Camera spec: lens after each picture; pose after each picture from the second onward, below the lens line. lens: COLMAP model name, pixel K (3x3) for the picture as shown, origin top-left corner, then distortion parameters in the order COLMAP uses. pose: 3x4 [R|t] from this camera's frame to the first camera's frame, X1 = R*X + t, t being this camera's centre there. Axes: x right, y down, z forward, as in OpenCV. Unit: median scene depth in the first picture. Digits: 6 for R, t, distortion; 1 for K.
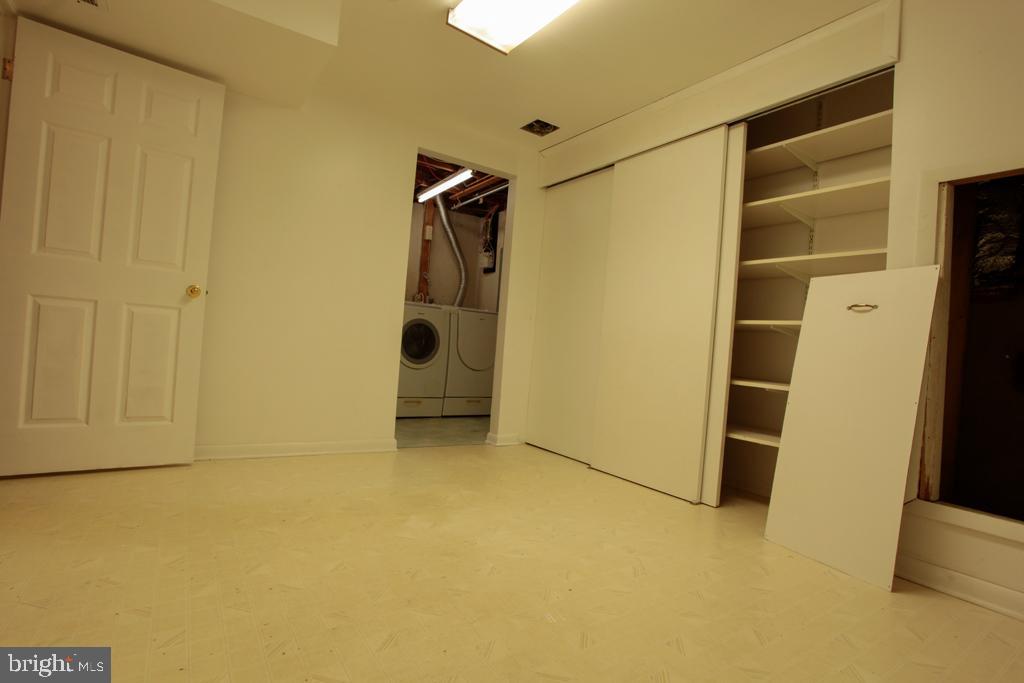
lens RADIAL K [[498.9, 0, 507.4], [0, 498.9, 345.1], [0, 0, 1]] dist [-0.076410, 0.032580]
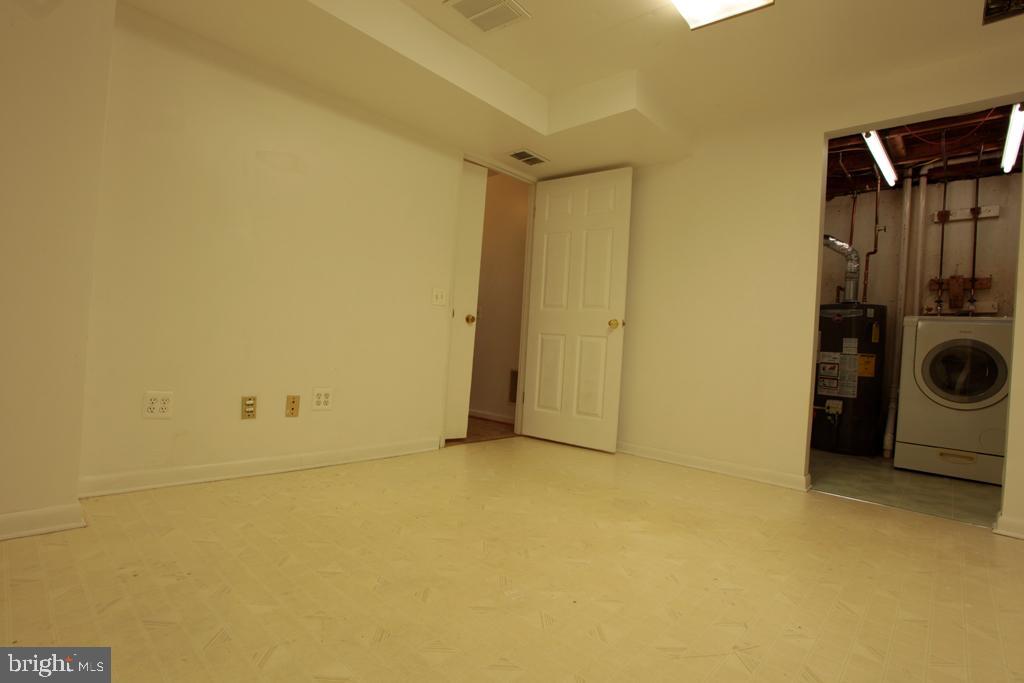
lens RADIAL K [[498.9, 0, 507.4], [0, 498.9, 345.1], [0, 0, 1]] dist [-0.076410, 0.032580]
pose [[0.235100, -0.052918, -0.970530, 0.665301], [-0.043705, 0.996931, -0.064945, 0.054711], [0.970988, 0.057686, 0.232066, 0.415809]]
